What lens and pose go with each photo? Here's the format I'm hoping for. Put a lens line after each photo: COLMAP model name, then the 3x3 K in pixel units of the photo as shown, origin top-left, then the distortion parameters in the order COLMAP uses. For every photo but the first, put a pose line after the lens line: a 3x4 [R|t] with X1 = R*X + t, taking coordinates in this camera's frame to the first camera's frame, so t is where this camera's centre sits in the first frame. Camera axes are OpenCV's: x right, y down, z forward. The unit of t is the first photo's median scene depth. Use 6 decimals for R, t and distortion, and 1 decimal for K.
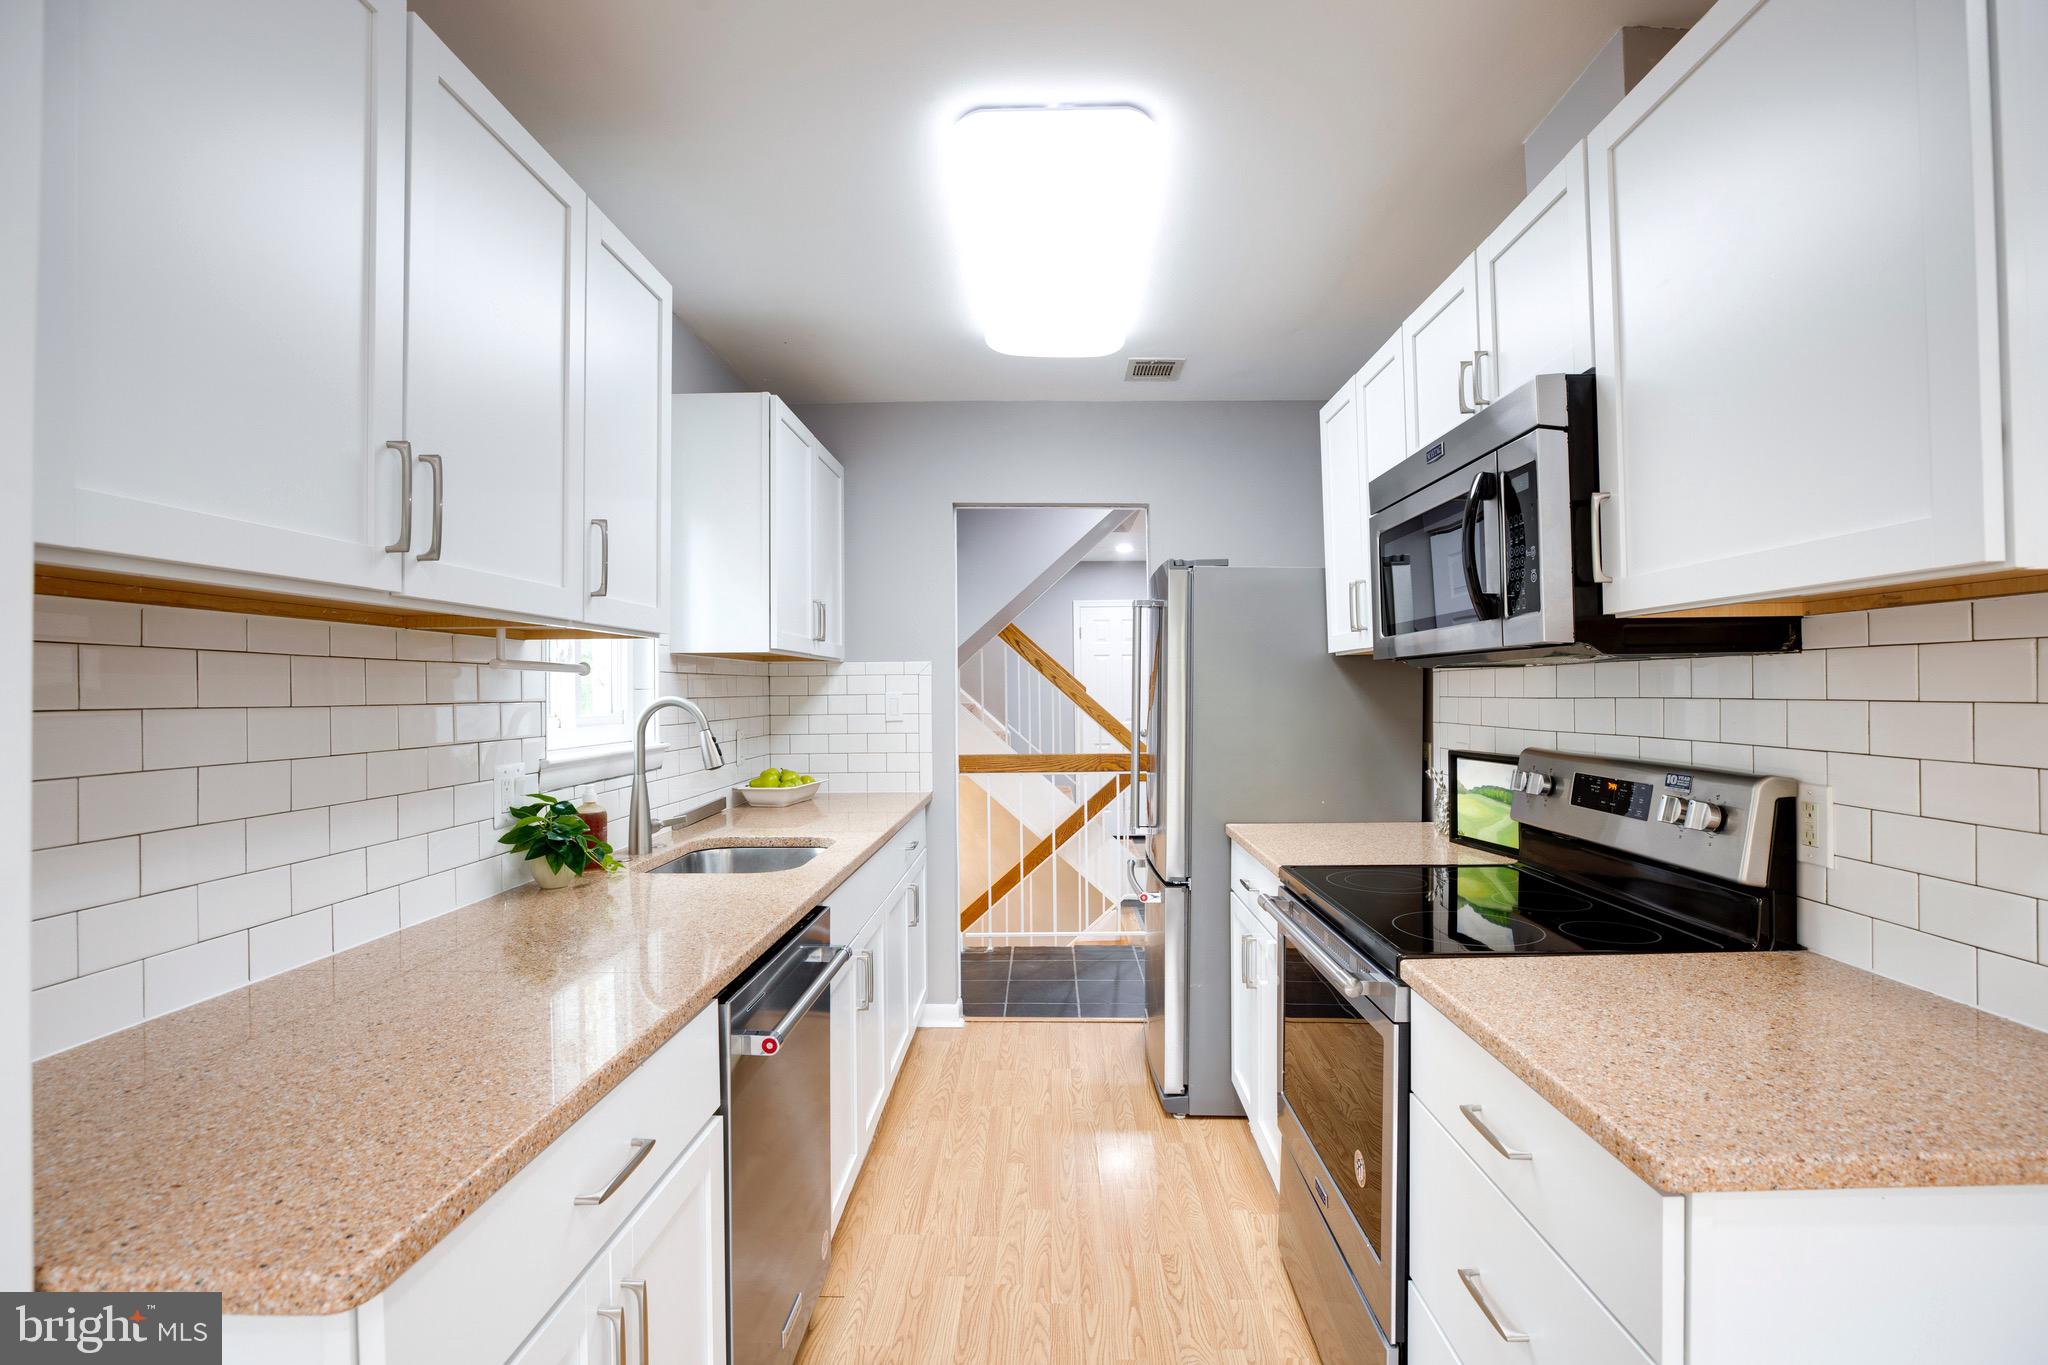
lens RADIAL K [[949.1, 0, 1046.1], [0, 949.1, 686.9], [0, 0, 1]] dist [-0.028791, 0.000692]
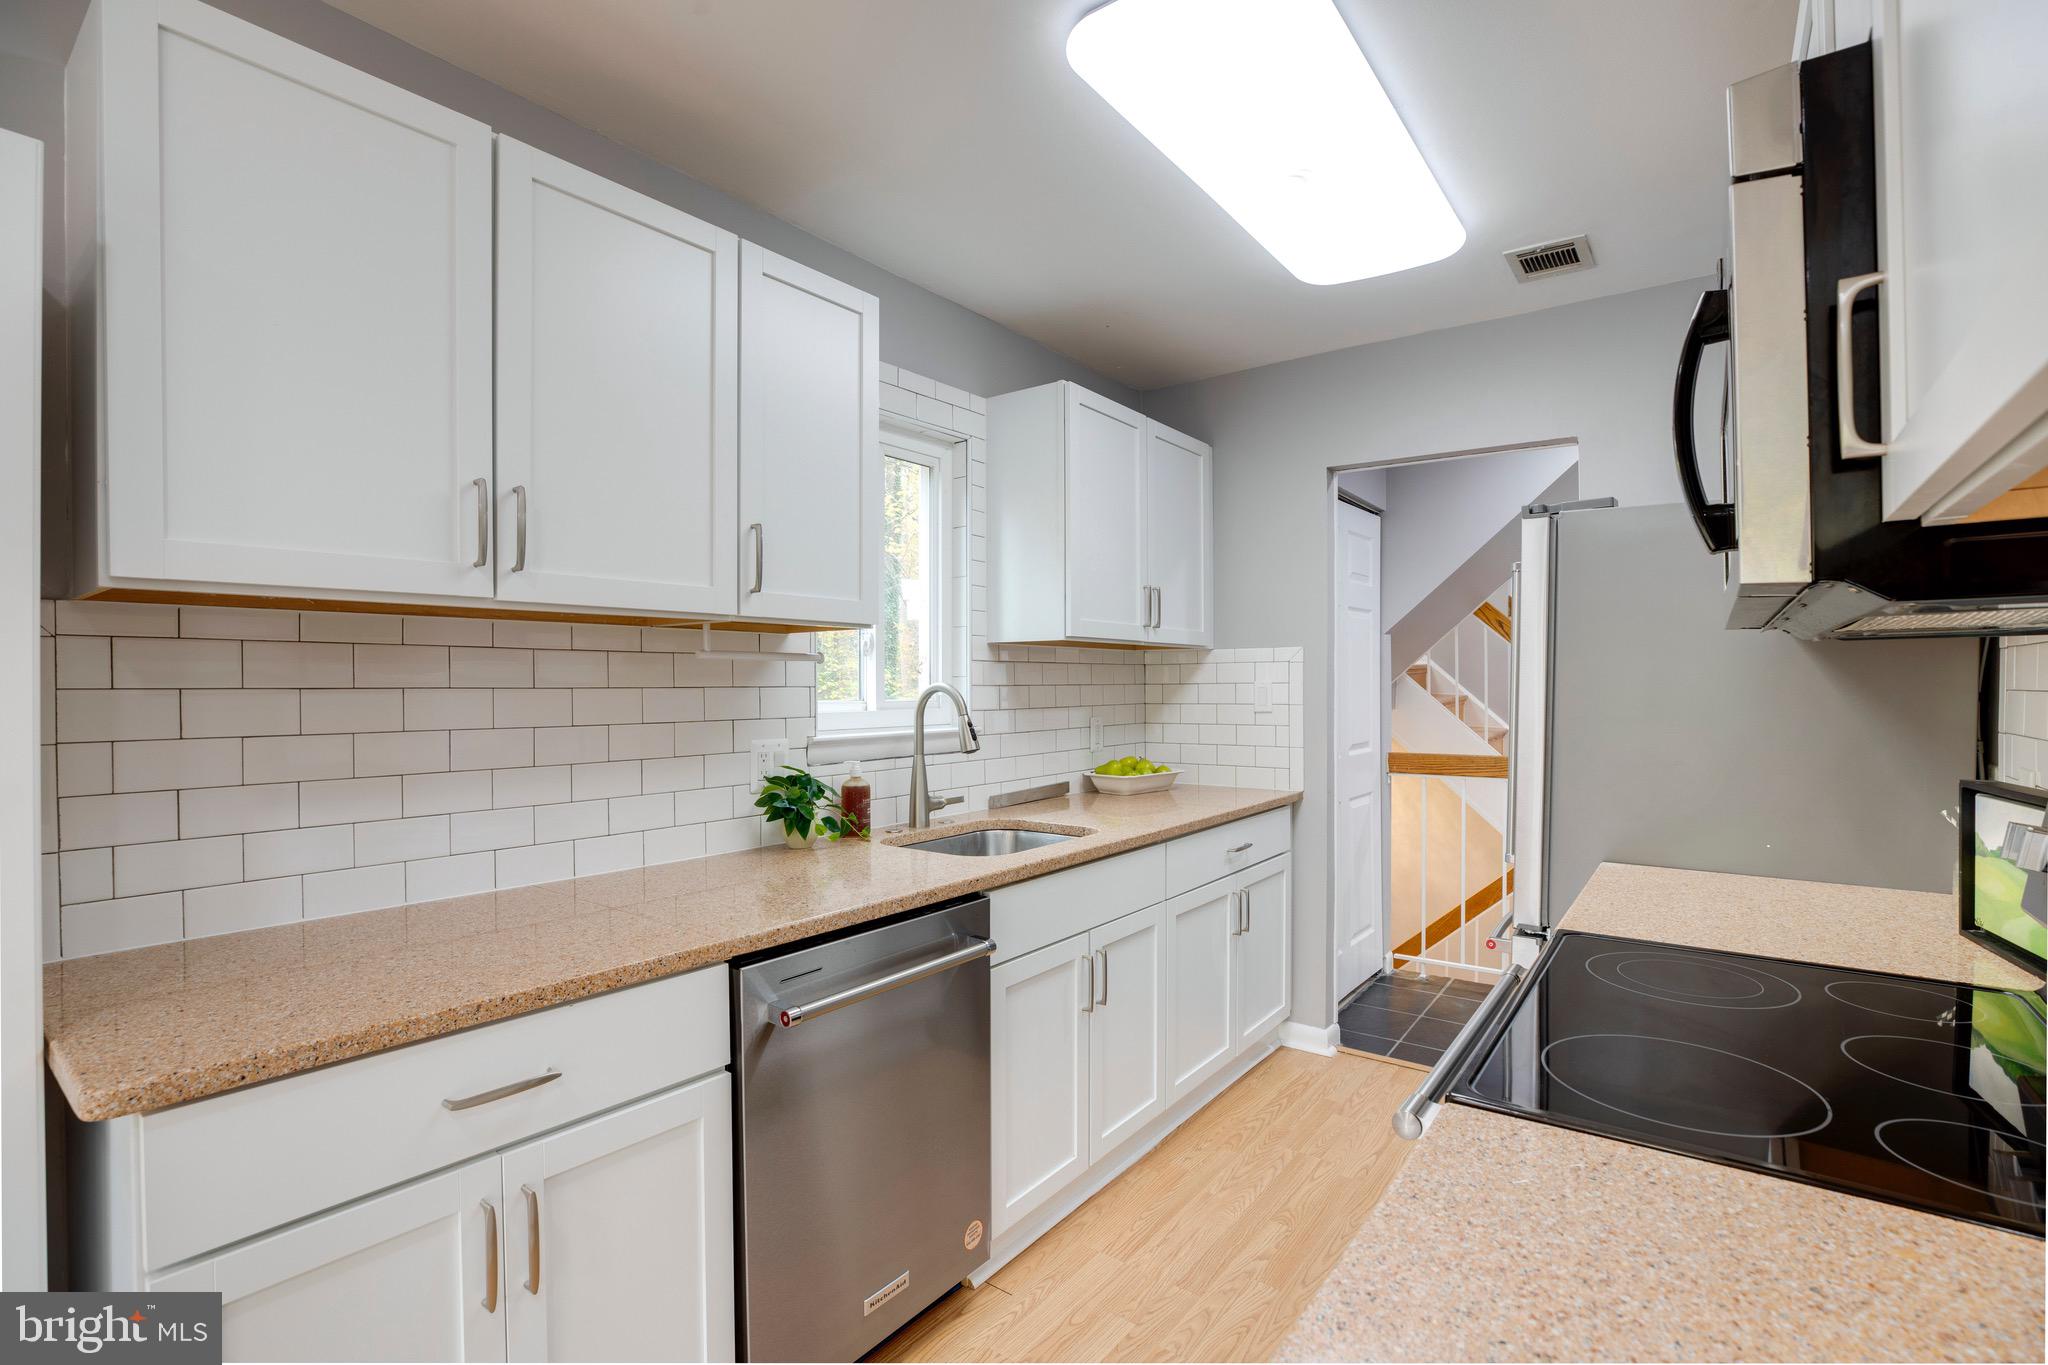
lens RADIAL K [[935.1, 0, 1020.4], [0, 935.1, 692.9], [0, 0, 1]] dist [-0.041510, 0.009485]
pose [[0.800838, 0.009811, -0.598801, 0.296355], [0.000220, 0.999861, 0.016676, 0.003370], [0.598881, -0.013487, 0.800724, 0.196858]]
